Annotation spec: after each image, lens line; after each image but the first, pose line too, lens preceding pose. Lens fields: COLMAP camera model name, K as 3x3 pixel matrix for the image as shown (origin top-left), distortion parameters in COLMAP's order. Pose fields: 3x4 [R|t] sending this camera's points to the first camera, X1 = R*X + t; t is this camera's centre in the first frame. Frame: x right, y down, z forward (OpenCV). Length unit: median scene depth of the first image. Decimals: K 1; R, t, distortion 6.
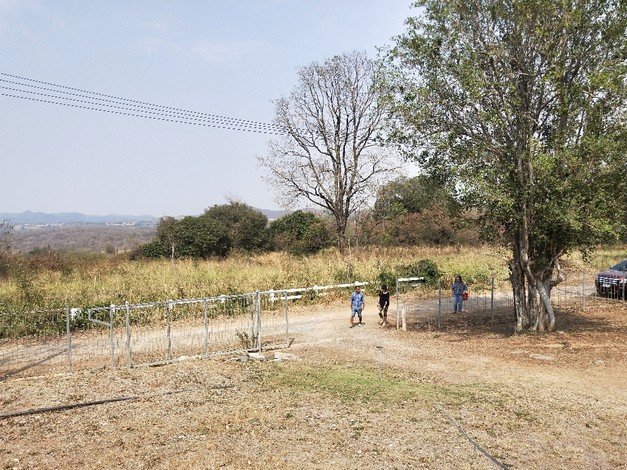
lens RADIAL K [[456.9, 0, 313.5], [0, 456.9, 235.0], [0, 0, 1]] dist [-0.000305, 0.001190]
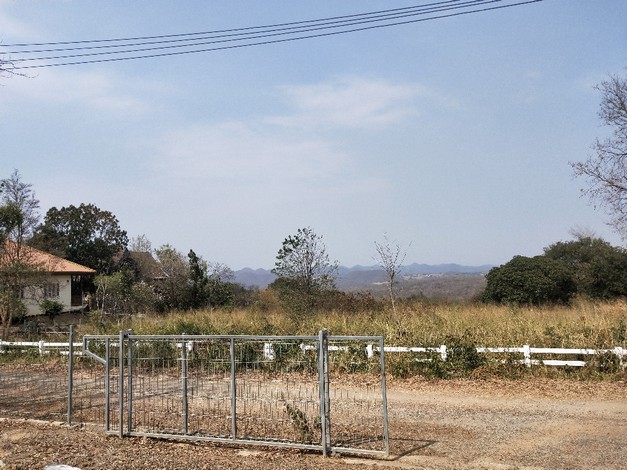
lens RADIAL K [[456.9, 0, 313.5], [0, 456.9, 235.0], [0, 0, 1]] dist [-0.000305, 0.001190]
pose [[0.720240, -0.070727, -0.690110, 0.043331], [-0.003375, 0.994420, -0.105436, 0.011155], [0.693717, 0.078269, 0.715983, 0.106693]]
